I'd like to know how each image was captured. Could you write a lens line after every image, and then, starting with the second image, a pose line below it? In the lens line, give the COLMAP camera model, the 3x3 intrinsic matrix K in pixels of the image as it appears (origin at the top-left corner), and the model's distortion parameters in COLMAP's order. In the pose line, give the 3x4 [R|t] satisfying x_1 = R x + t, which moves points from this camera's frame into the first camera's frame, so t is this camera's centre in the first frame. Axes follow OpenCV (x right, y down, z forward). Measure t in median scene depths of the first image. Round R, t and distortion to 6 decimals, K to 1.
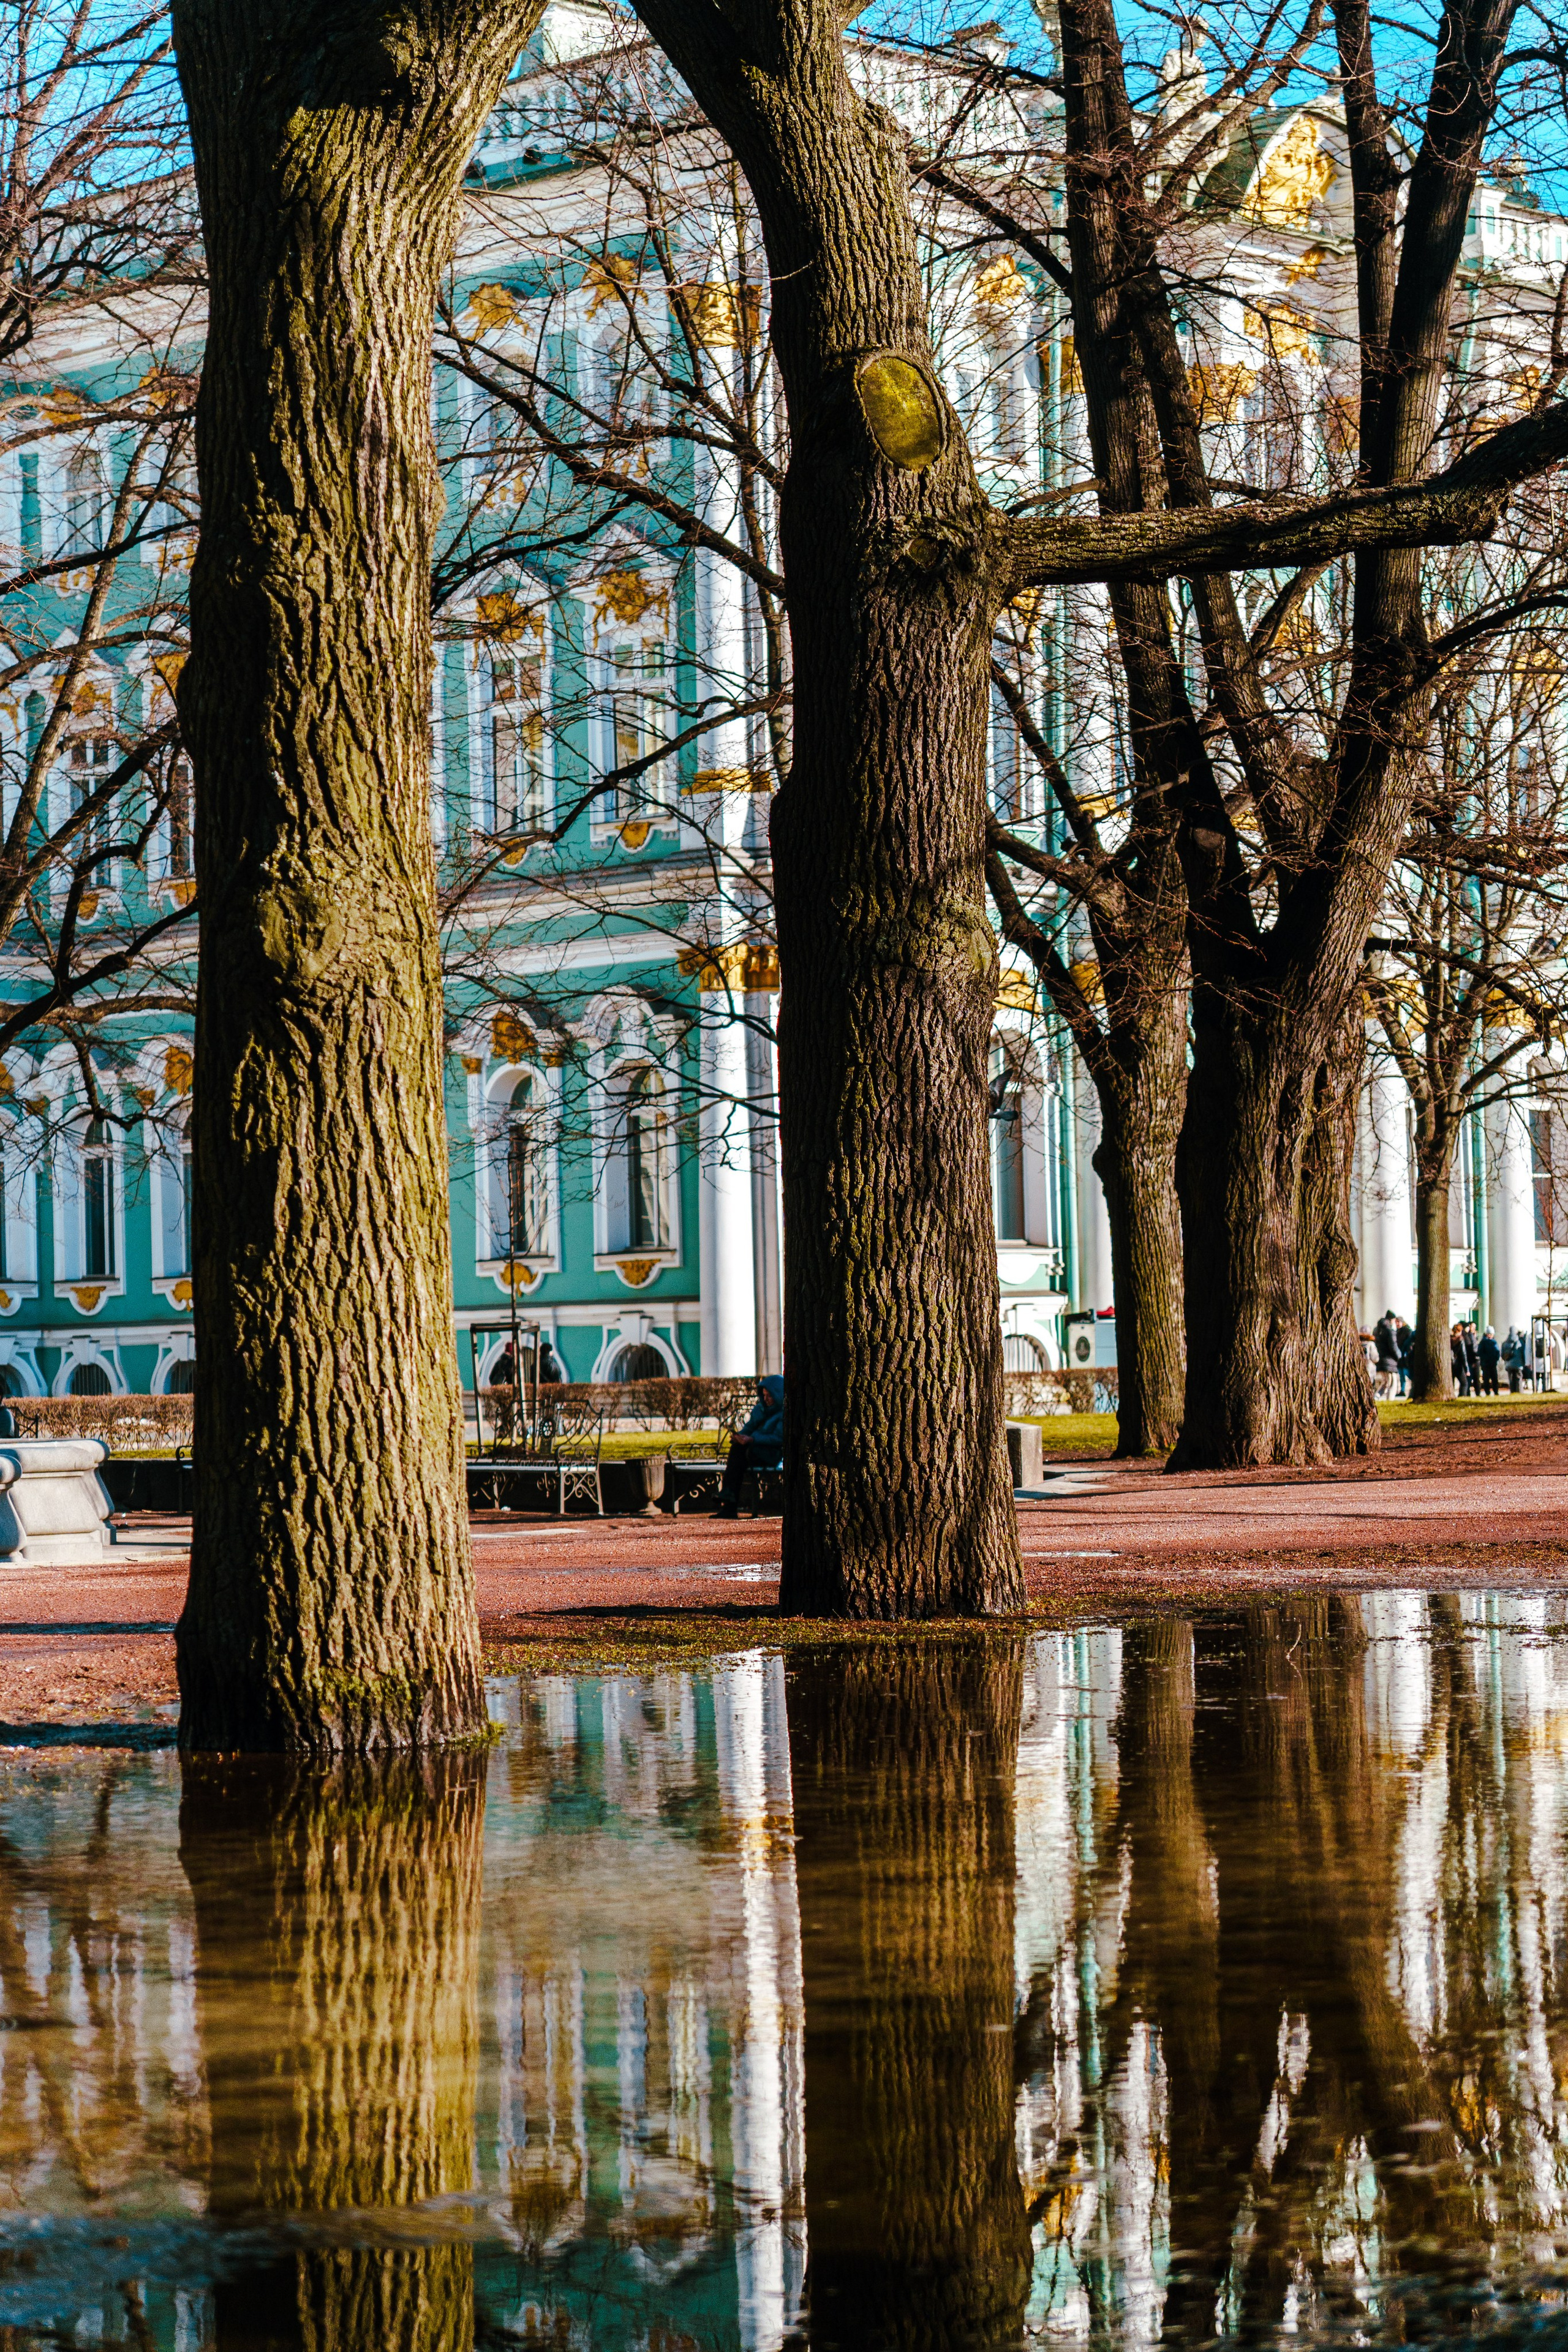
lens RADIAL K [[5210.7, 0, 732.2], [0, 5210.7, 1210.6], [0, 0, 1]] dist [-0.017101, 1.147049]
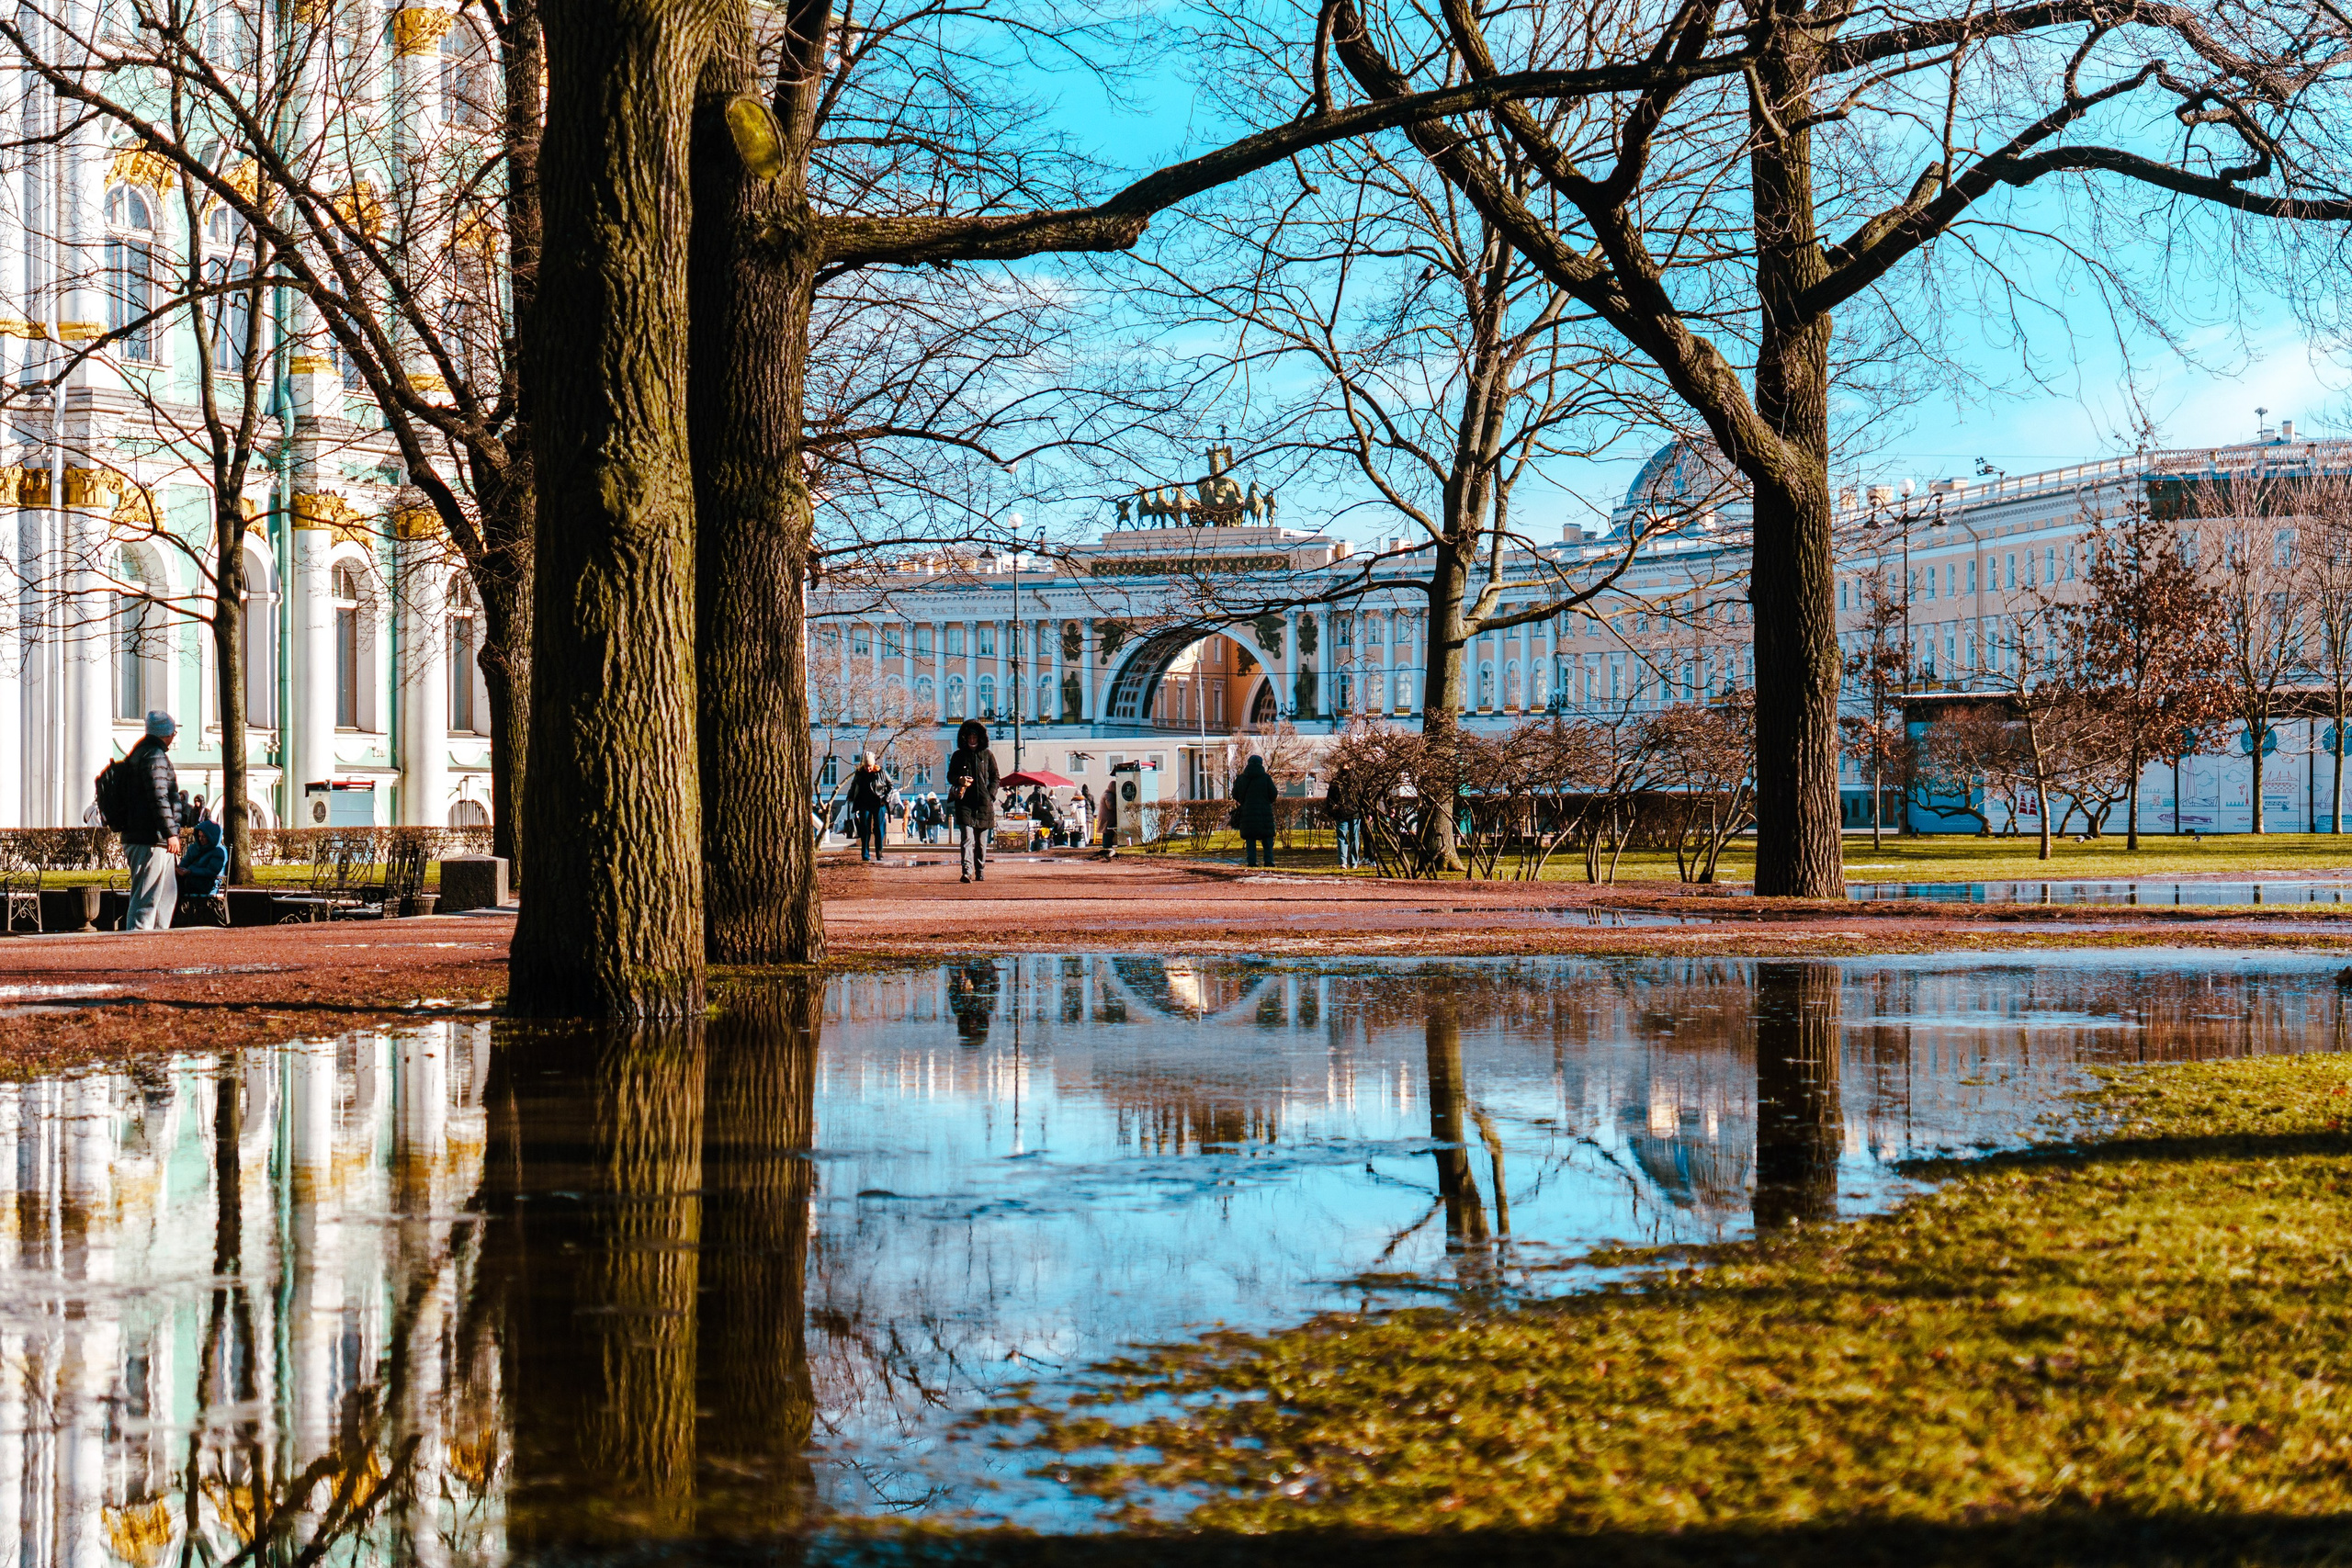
lens RADIAL K [[4352.3, 0, 1176.6], [0, 4352.3, 716.9], [0, 0, 1]] dist [0.032212, 0.151371]
pose [[0.957059, 0.027021, 0.288631, -0.095054], [-0.027424, 0.999620, -0.002649, 0.003883], [-0.288593, -0.005380, 0.957437, -0.094216]]
